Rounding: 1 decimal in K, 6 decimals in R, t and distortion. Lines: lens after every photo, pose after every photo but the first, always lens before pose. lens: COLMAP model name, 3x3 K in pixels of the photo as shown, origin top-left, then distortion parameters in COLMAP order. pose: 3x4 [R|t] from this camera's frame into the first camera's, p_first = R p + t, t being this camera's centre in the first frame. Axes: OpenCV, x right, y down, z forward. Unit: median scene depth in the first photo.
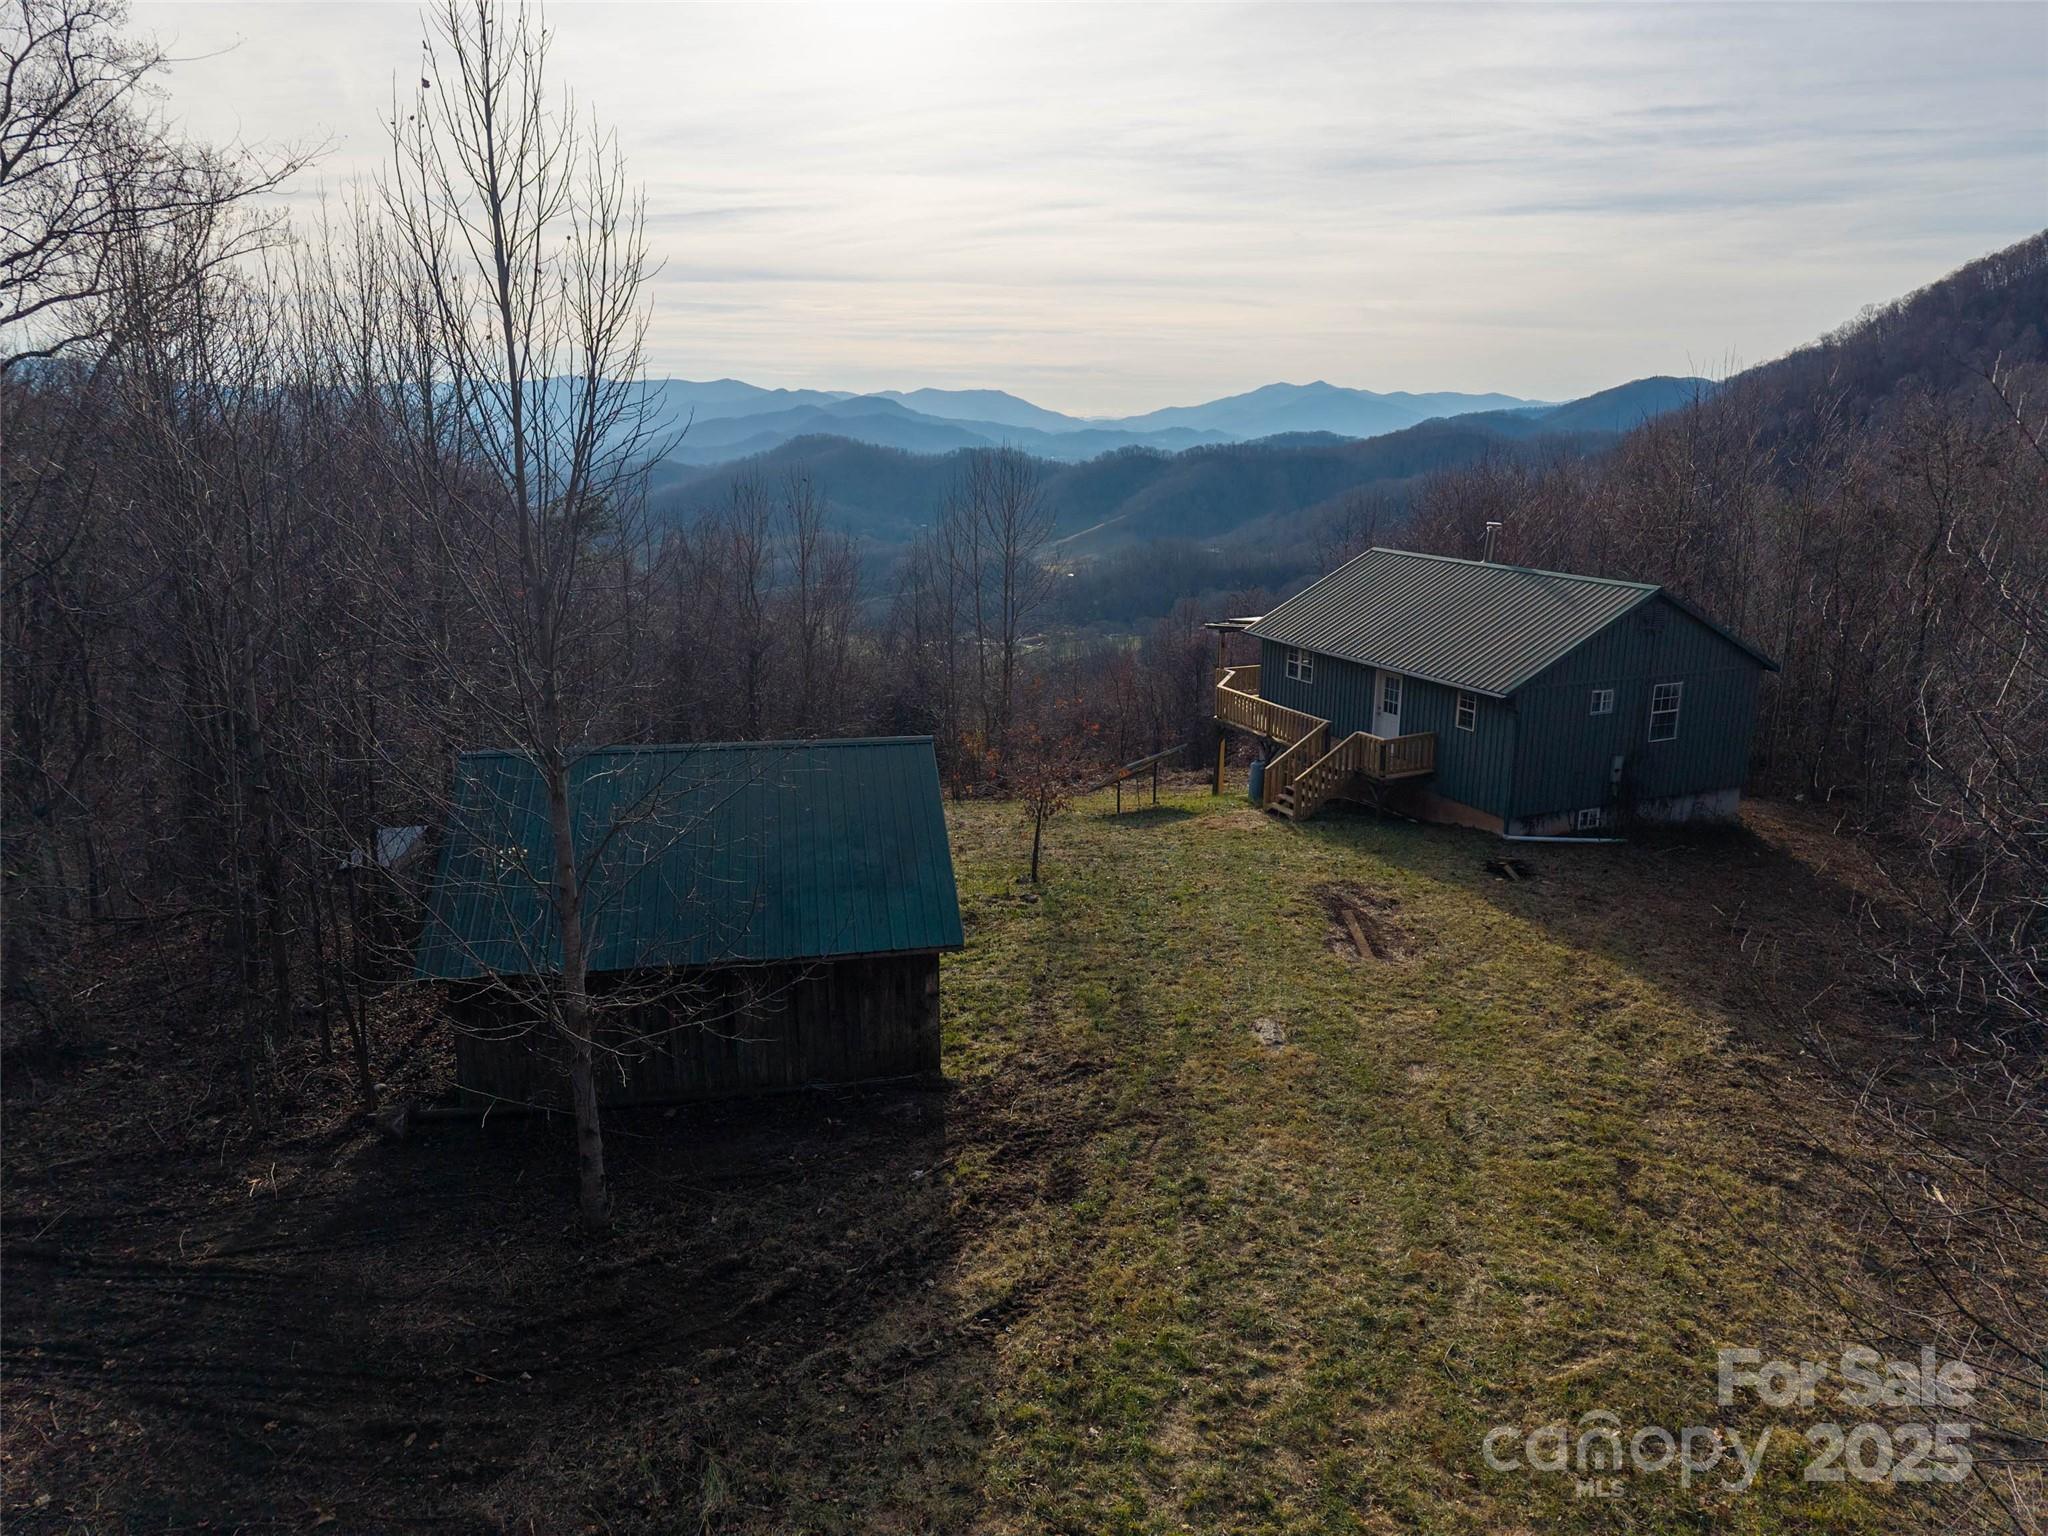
lens RADIAL K [[1461.3, 0, 1024.0], [0, 1461.3, 768.0], [0, 0, 1]] dist [-0.008893, 0.003136]
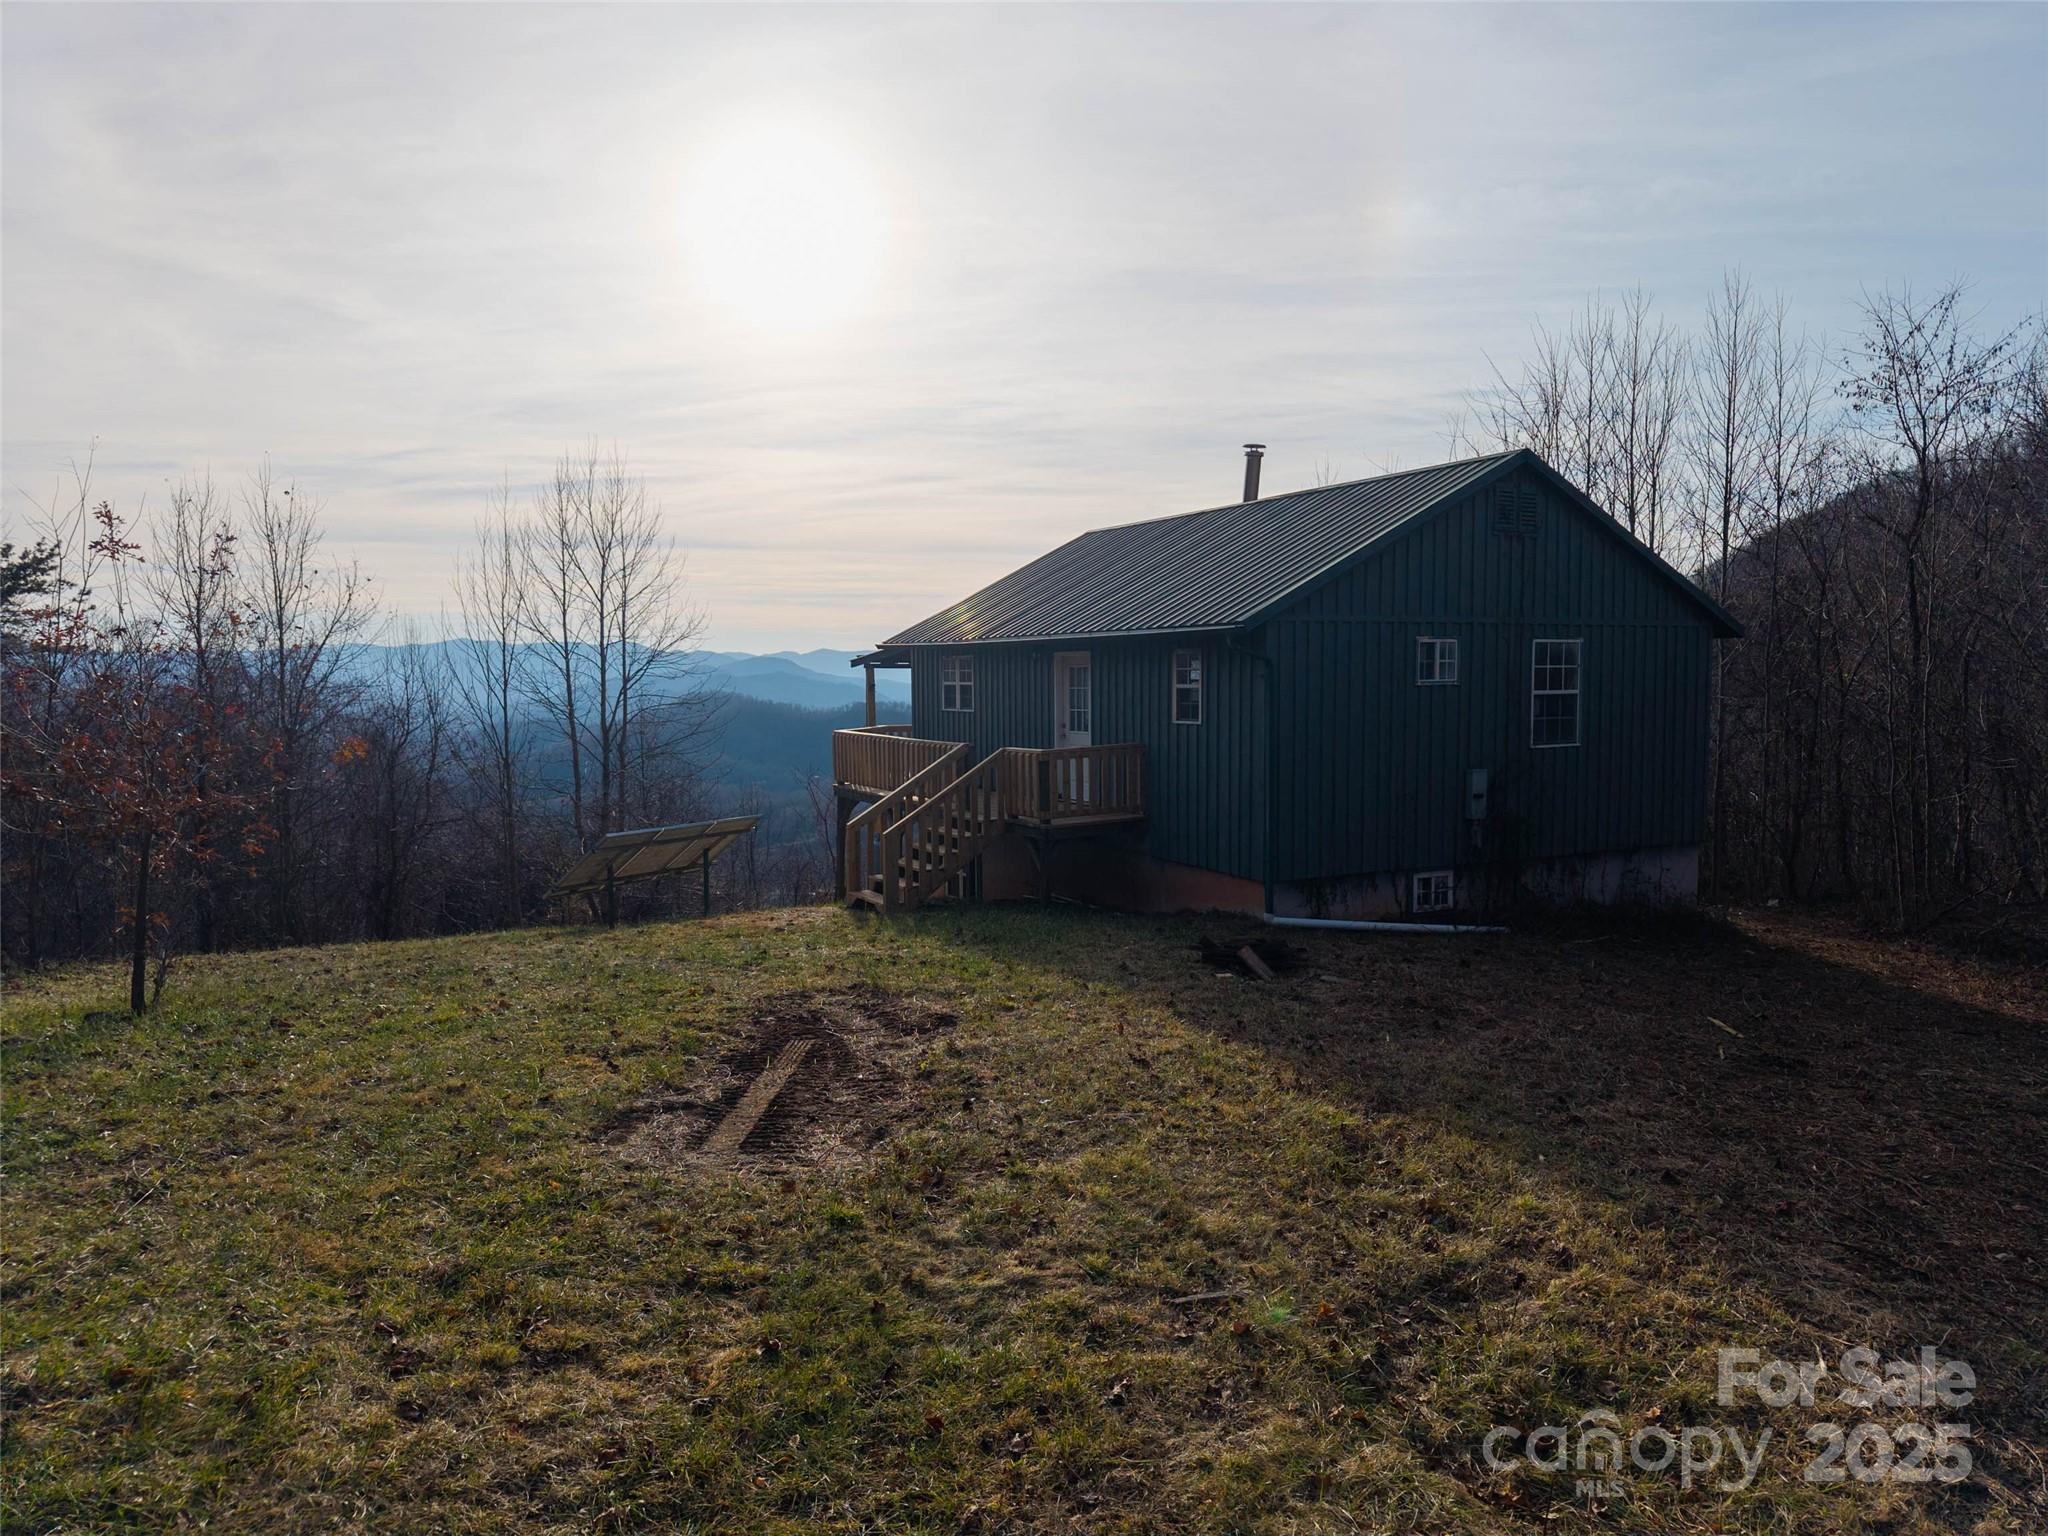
lens RADIAL K [[1404.6, 0, 1024.0], [0, 1404.6, 768.0], [0, 0, 1]] dist [-0.000535, 0.005365]
pose [[0.997932, -0.018509, 0.061557, 0.244535], [0.029252, 0.983508, -0.178485, 0.089784], [-0.057239, 0.179917, 0.982015, 0.588146]]
